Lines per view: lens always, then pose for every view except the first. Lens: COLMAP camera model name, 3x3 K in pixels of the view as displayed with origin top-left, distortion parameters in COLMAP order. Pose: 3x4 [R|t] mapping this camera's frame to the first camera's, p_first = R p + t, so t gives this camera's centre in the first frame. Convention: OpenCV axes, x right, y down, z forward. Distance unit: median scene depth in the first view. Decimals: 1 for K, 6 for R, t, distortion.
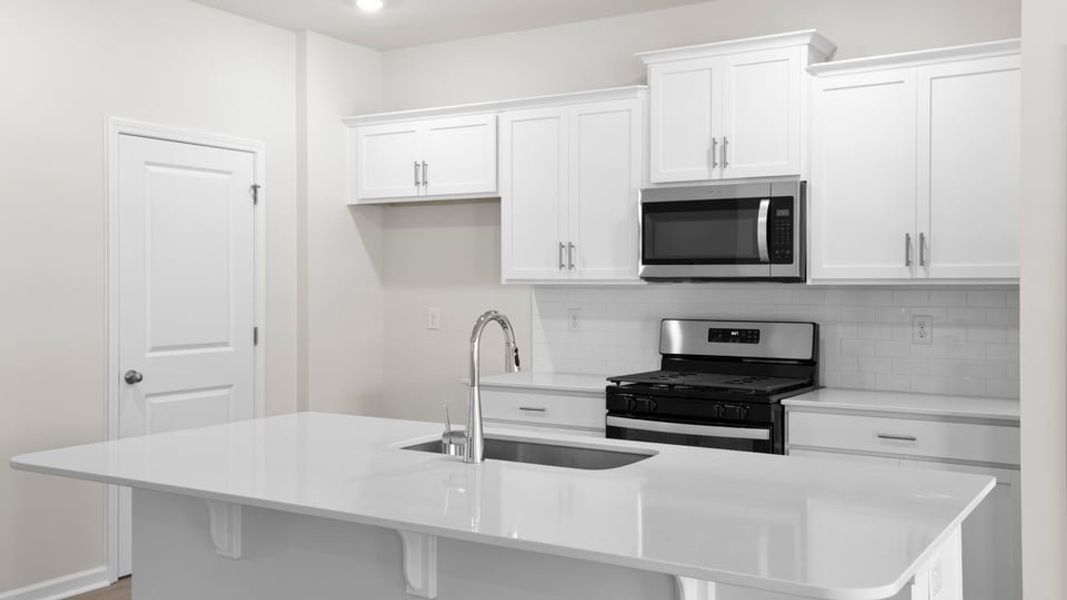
lens RADIAL K [[1017.5, 0, 502.2], [0, 1017.5, 278.4], [0, 0, 1]] dist [0.036469, 0.000000]
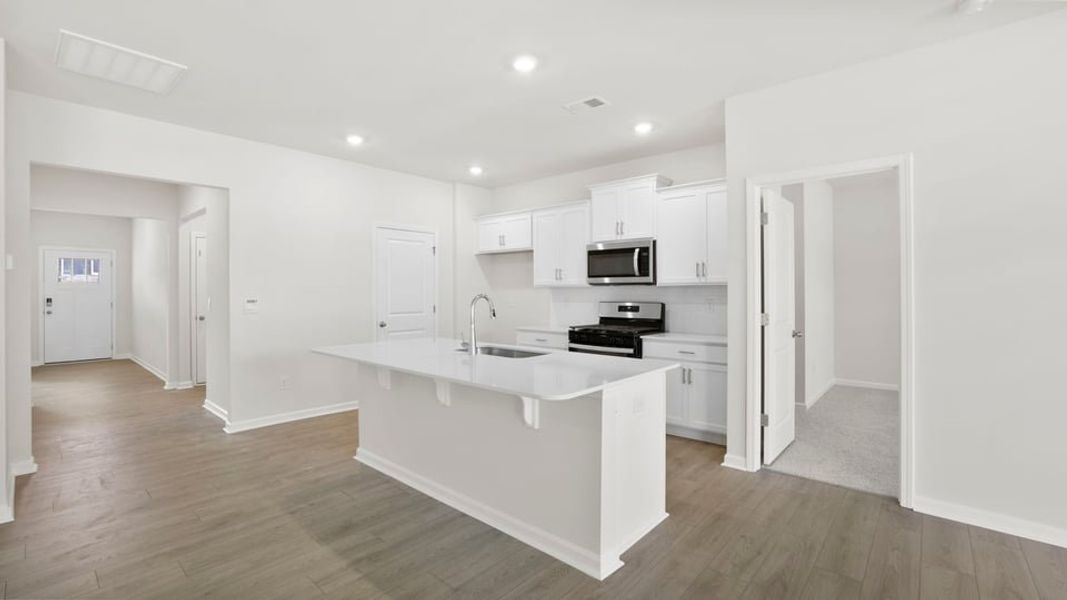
lens RADIAL K [[462.7, 0, 503.1], [0, 462.7, 288.0], [0, 0, 1]] dist [-0.025916, 0.003246]
pose [[0.982739, -0.004276, -0.184946, 0.147132], [0.004311, 0.999991, -0.000210, 0.009176], [0.184945, -0.000591, 0.982749, -0.062486]]
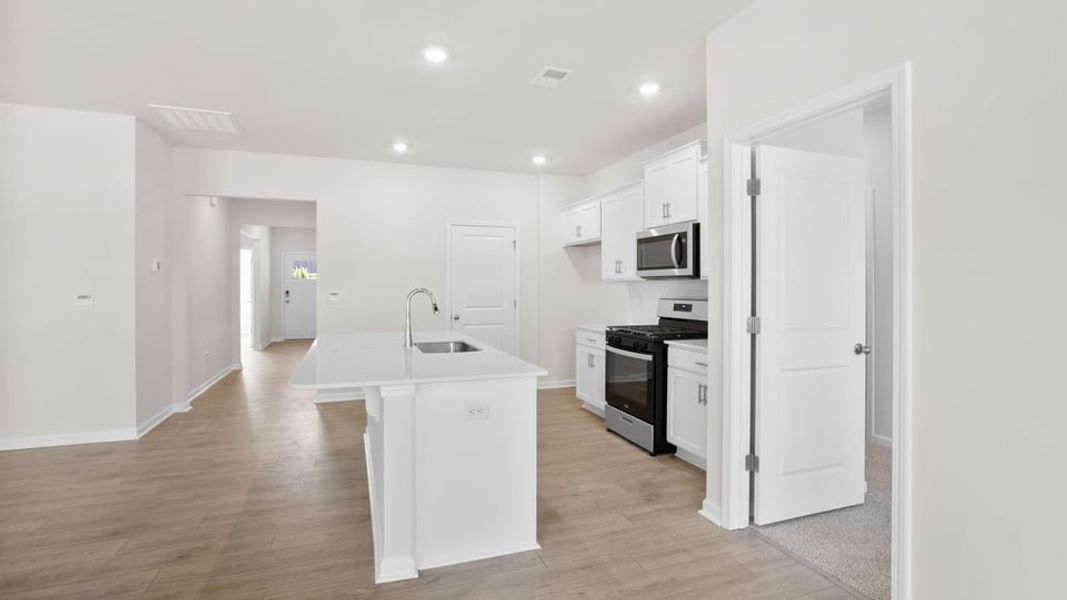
lens RADIAL K [[479.2, 0, 503.1], [0, 479.2, 283.3], [0, 0, 1]] dist [-0.016794, 0.000568]
pose [[0.783157, -0.004910, -0.621805, 0.528331], [0.005287, 0.999985, -0.001237, 0.011629], [0.621802, -0.002319, 0.783171, 0.114077]]
